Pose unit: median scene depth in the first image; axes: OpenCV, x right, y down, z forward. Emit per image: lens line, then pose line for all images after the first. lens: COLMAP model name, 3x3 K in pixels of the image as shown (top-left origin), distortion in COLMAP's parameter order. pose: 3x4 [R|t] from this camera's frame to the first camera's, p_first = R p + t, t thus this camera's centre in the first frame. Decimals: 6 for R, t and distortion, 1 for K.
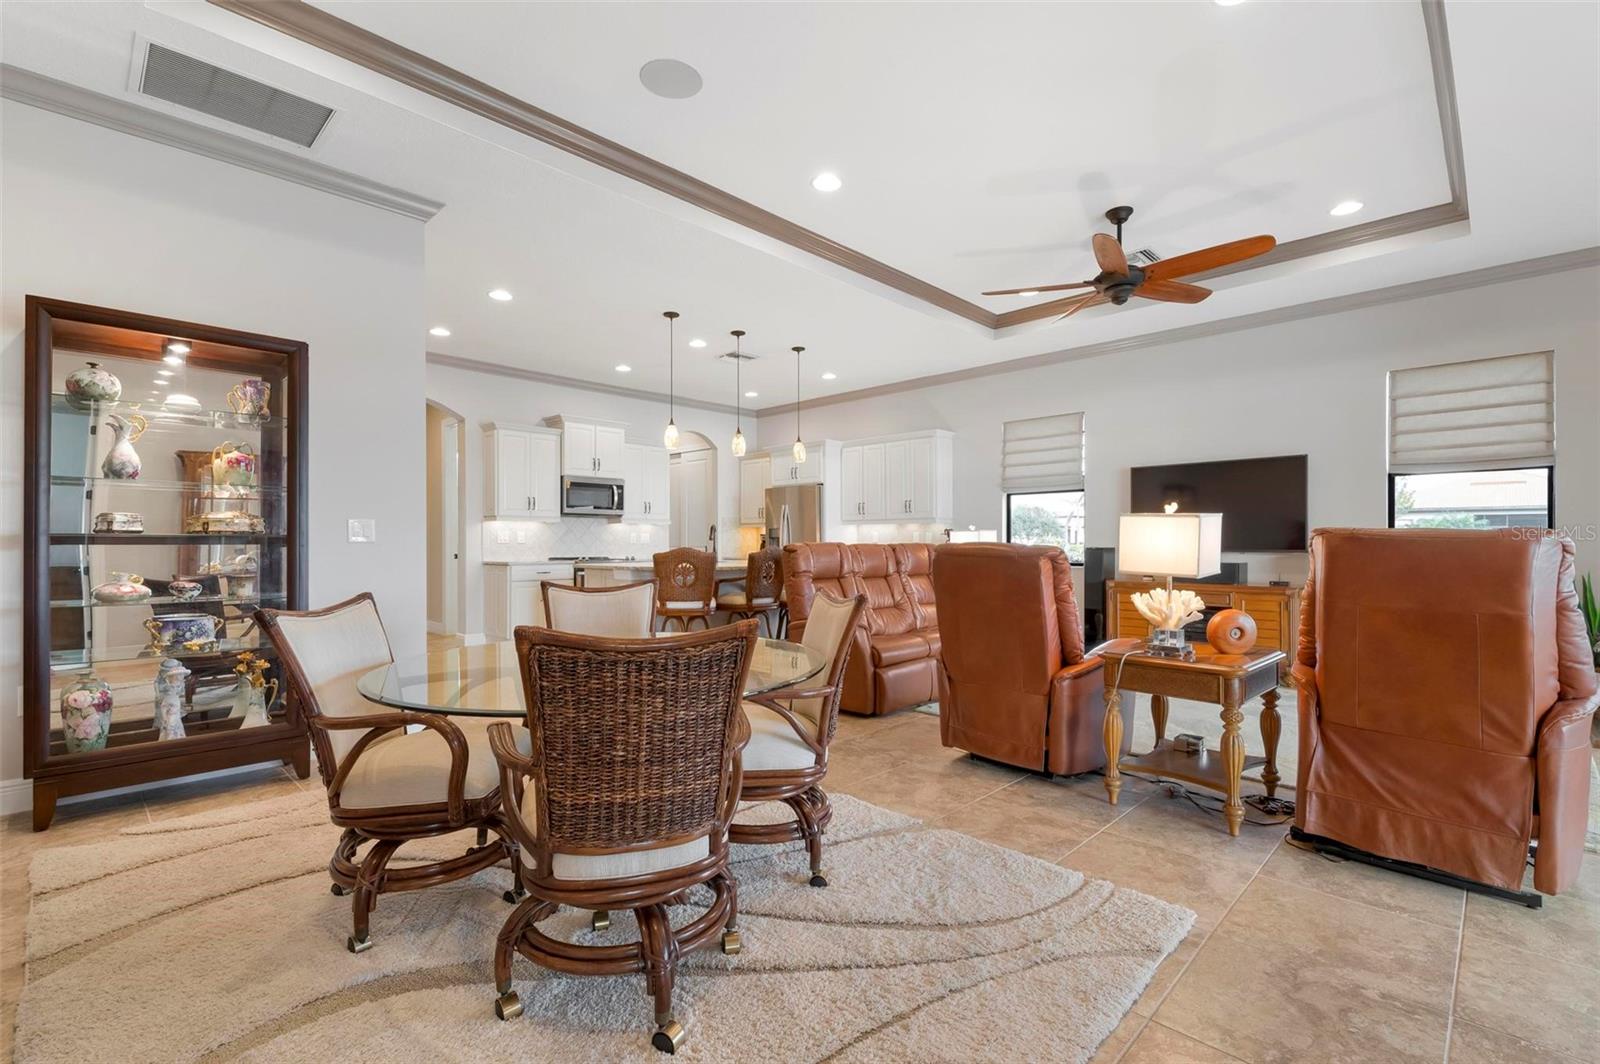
lens RADIAL K [[719.4, 0, 799.9], [0, 719.4, 543.0], [0, 0, 1]] dist [0.002320, -0.000662]
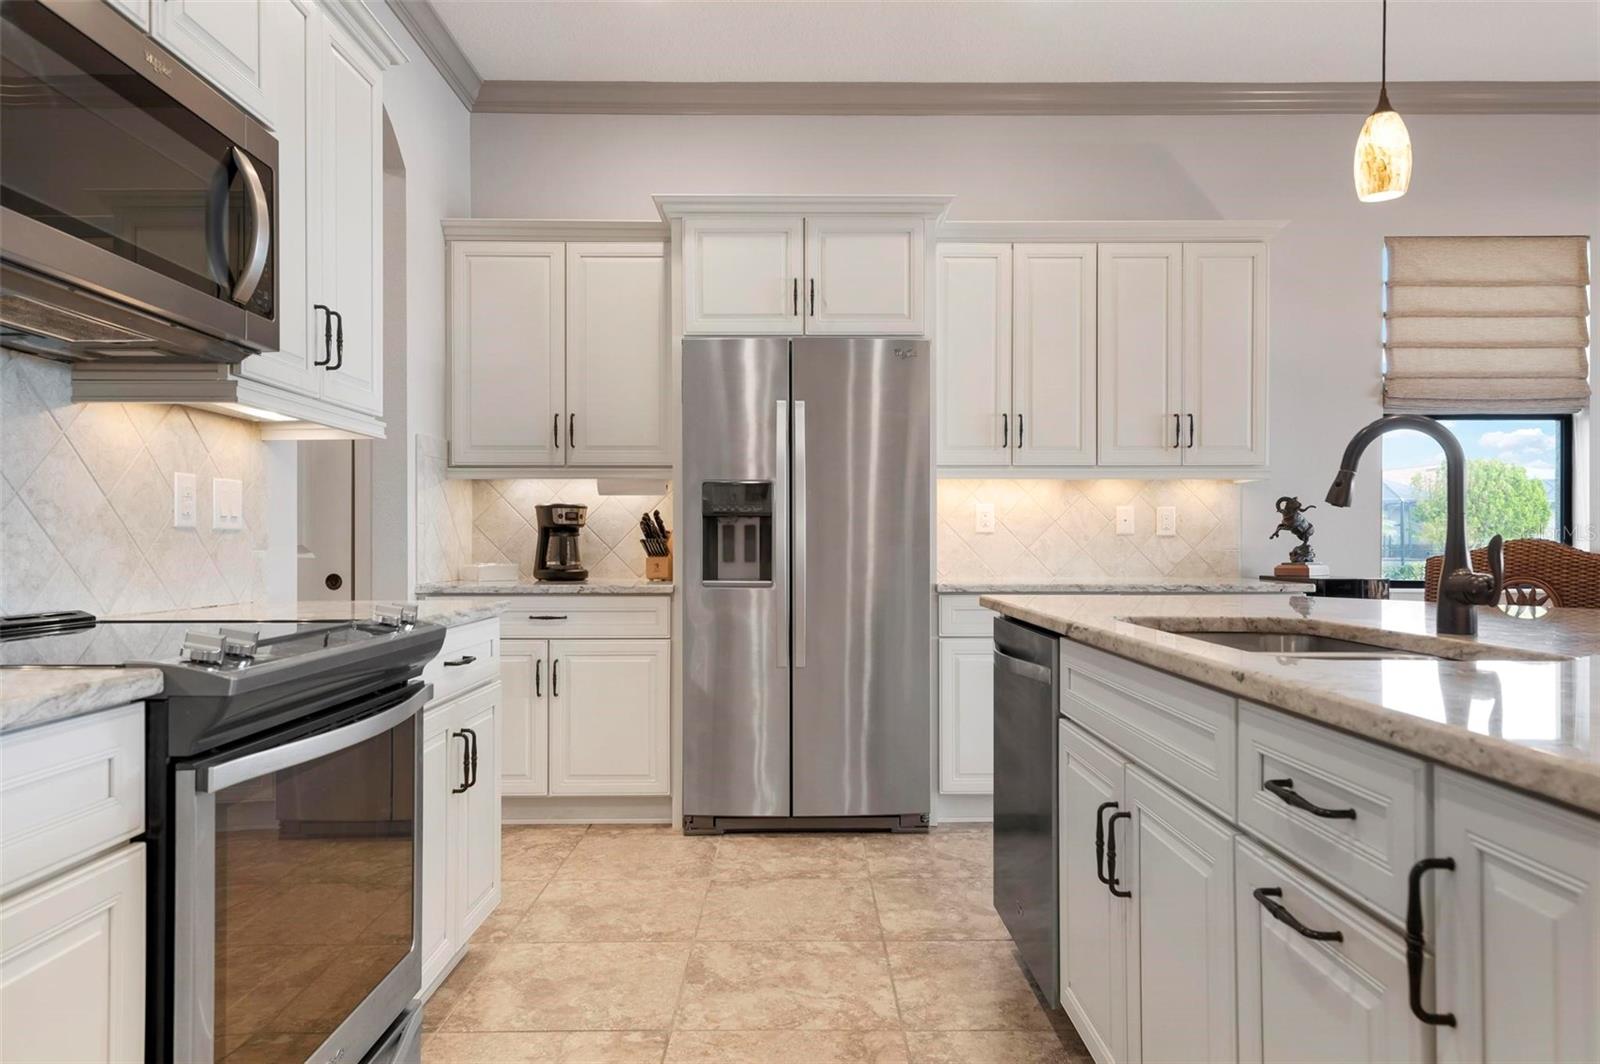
lens RADIAL K [[1024.1, 0, 814.6], [0, 1024.1, 533.8], [0, 0, 1]] dist [0.020208, -0.005729]
pose [[0.703745, 0.006691, 0.710421, -0.355087], [-0.000474, 0.999960, -0.008948, 0.004946], [-0.710452, 0.005960, 0.703720, 0.819238]]
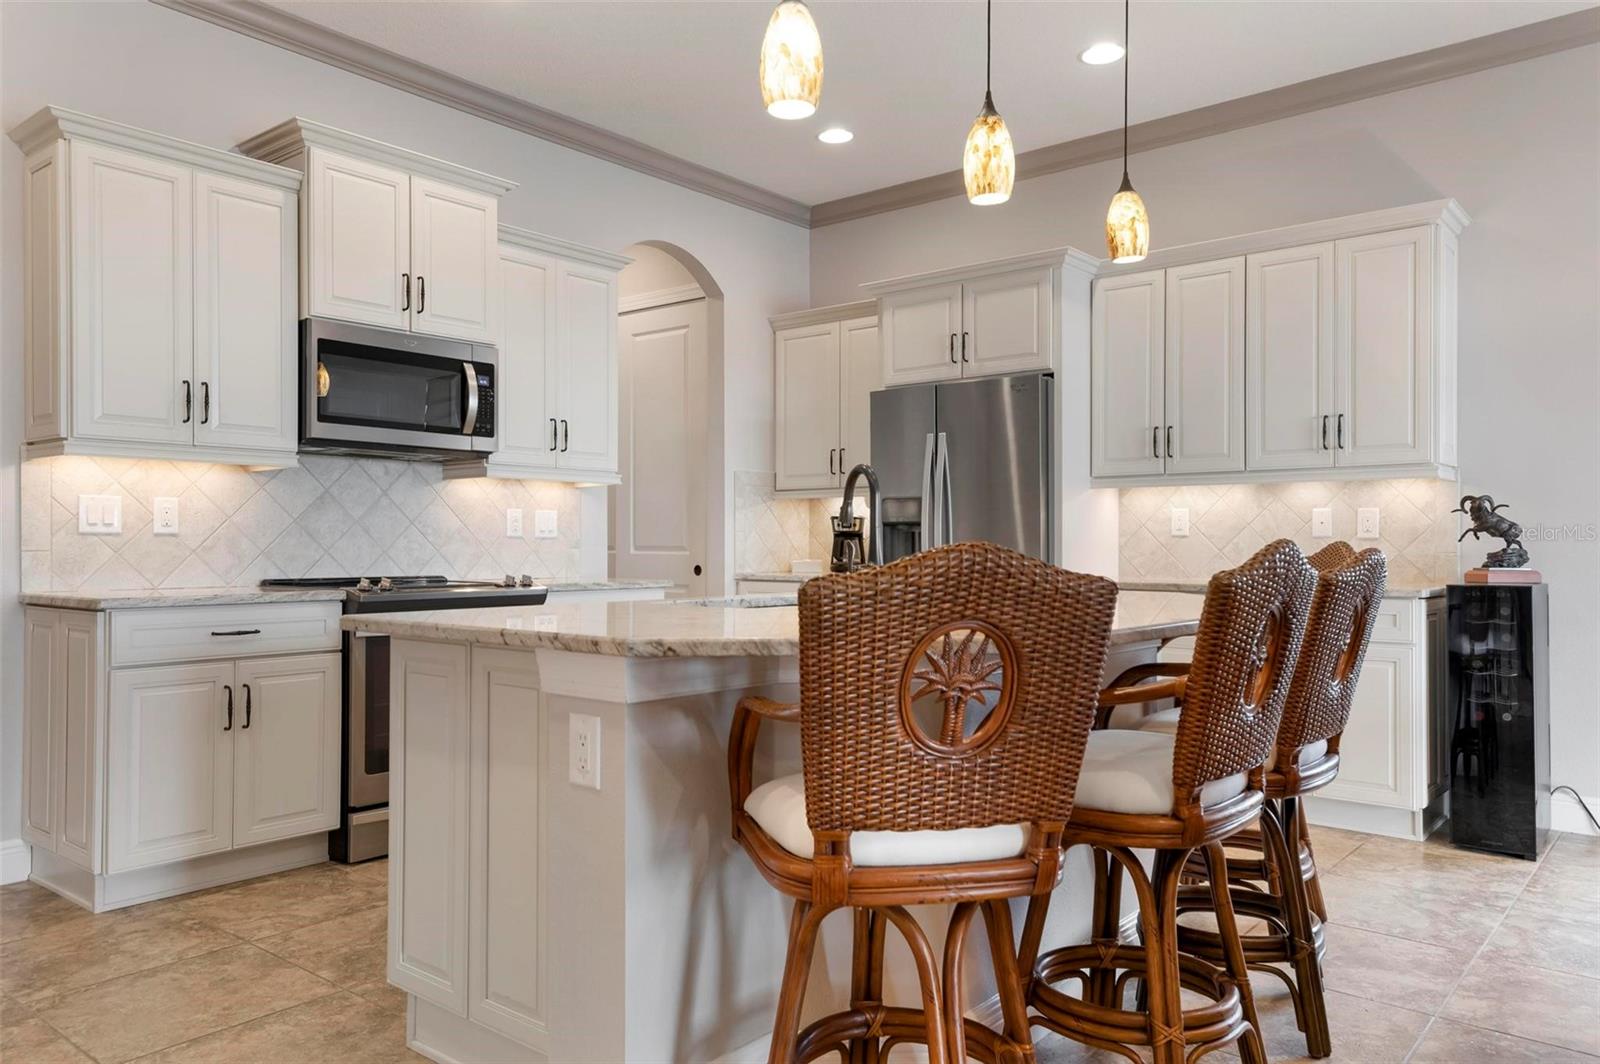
lens RADIAL K [[1131.4, 0, 806.3], [0, 1131.4, 539.7], [0, 0, 1]] dist [0.033341, 0.002964]
pose [[0.996272, 0.002079, 0.086246, -0.158516], [-0.001727, 0.999990, -0.004158, 0.004581], [-0.086254, 0.003994, 0.996265, 0.498749]]
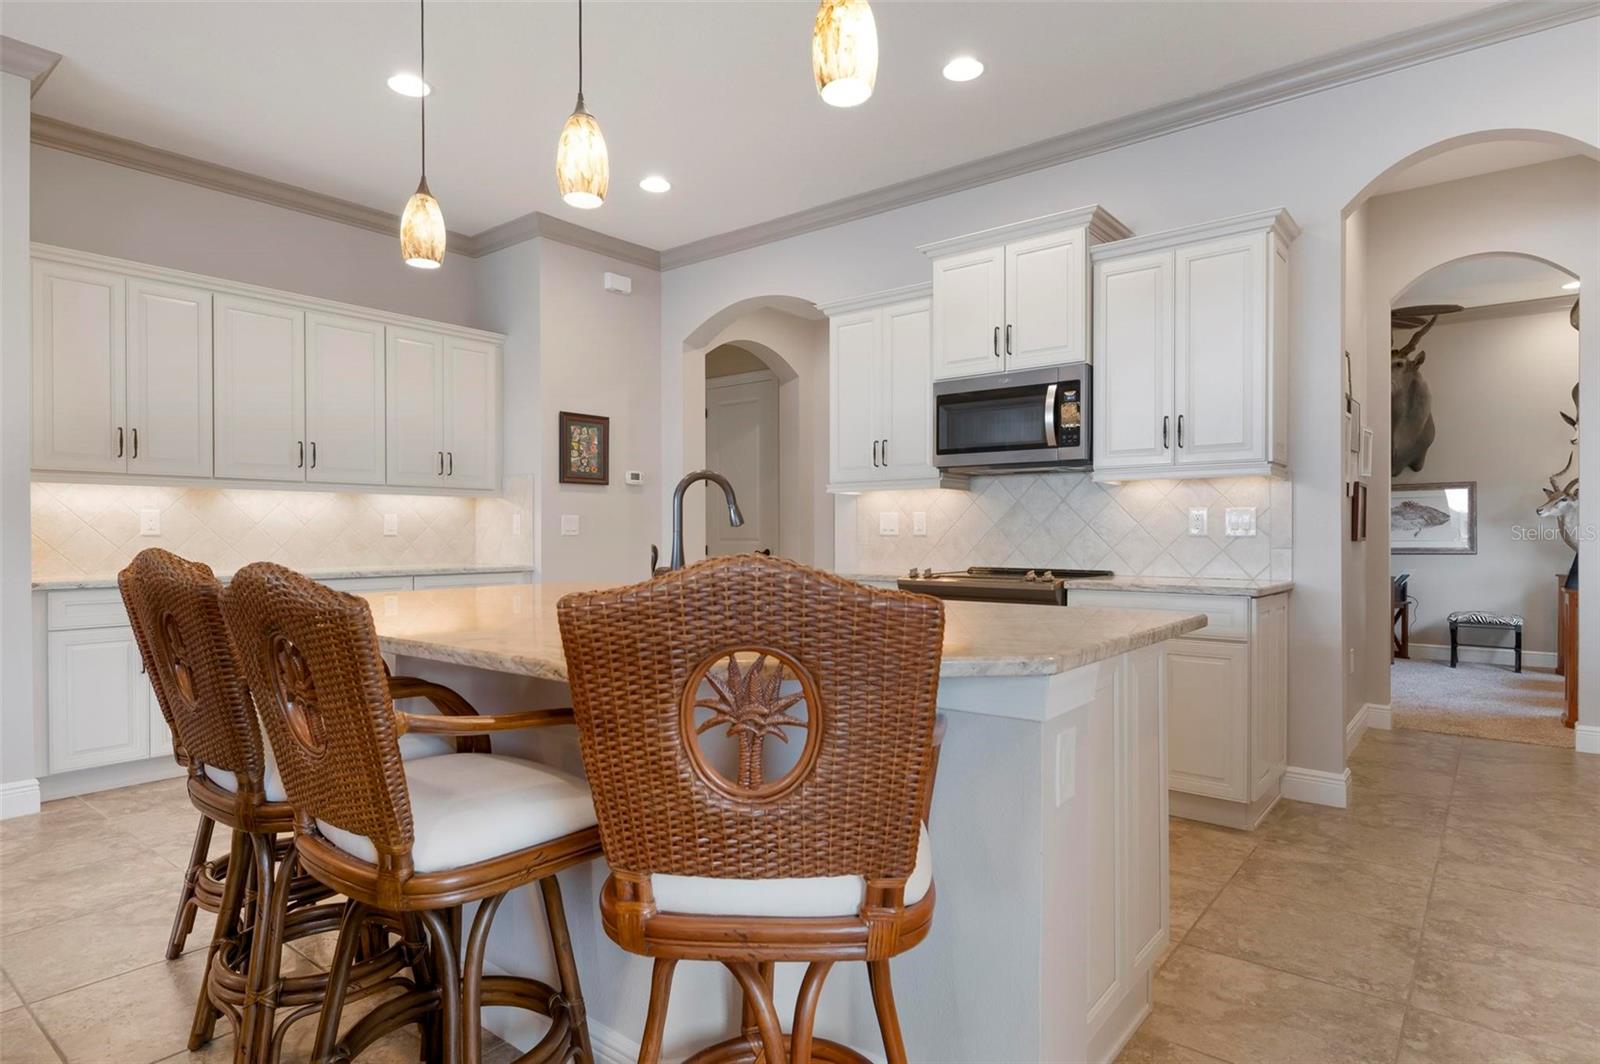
lens RADIAL K [[860.9, 0, 805.7], [0, 860.9, 525.6], [0, 0, 1]] dist [0.006207, 0.003236]
pose [[0.105620, -0.009069, -0.994365, 0.195636], [0.001451, 0.999959, -0.008966, -0.001313], [0.994405, -0.000496, 0.105629, 0.888884]]
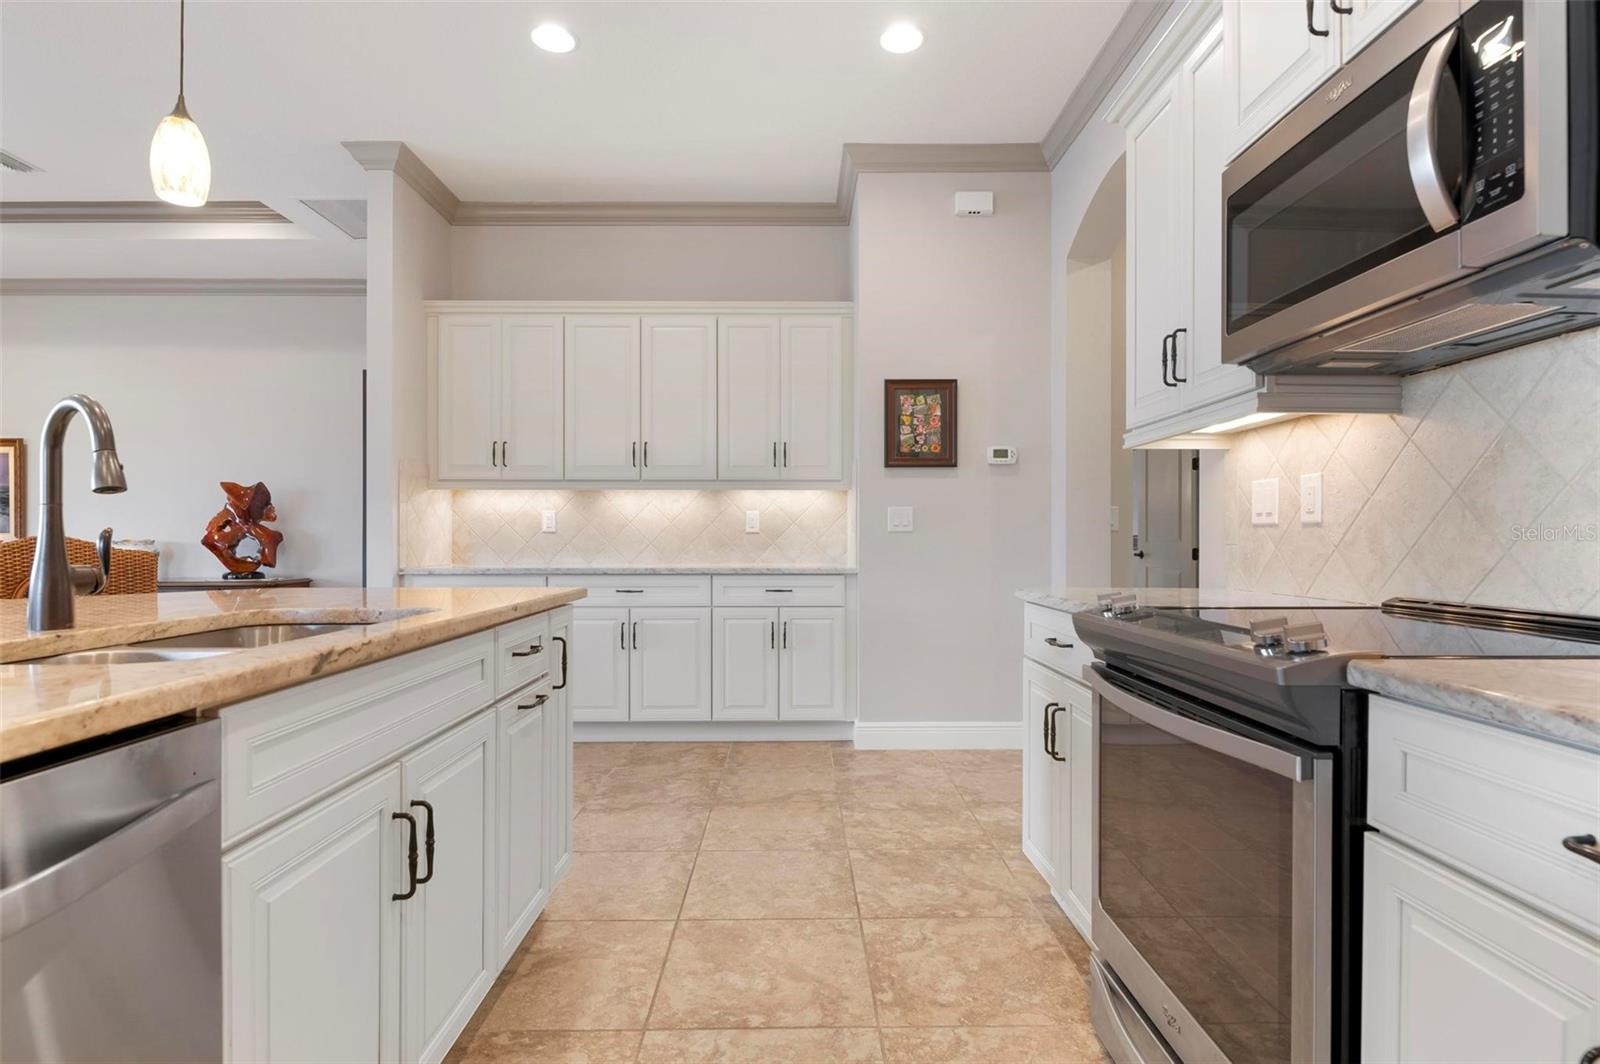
lens RADIAL K [[817.7, 0, 804.3], [0, 817.7, 540.6], [0, 0, 1]] dist [0.003407, 0.001796]
pose [[-0.701032, 0.000168, -0.713130, -0.091373], [0.000155, 1.000000, 0.000083, 0.005887], [0.713130, -0.000052, -0.701032, 1.102910]]
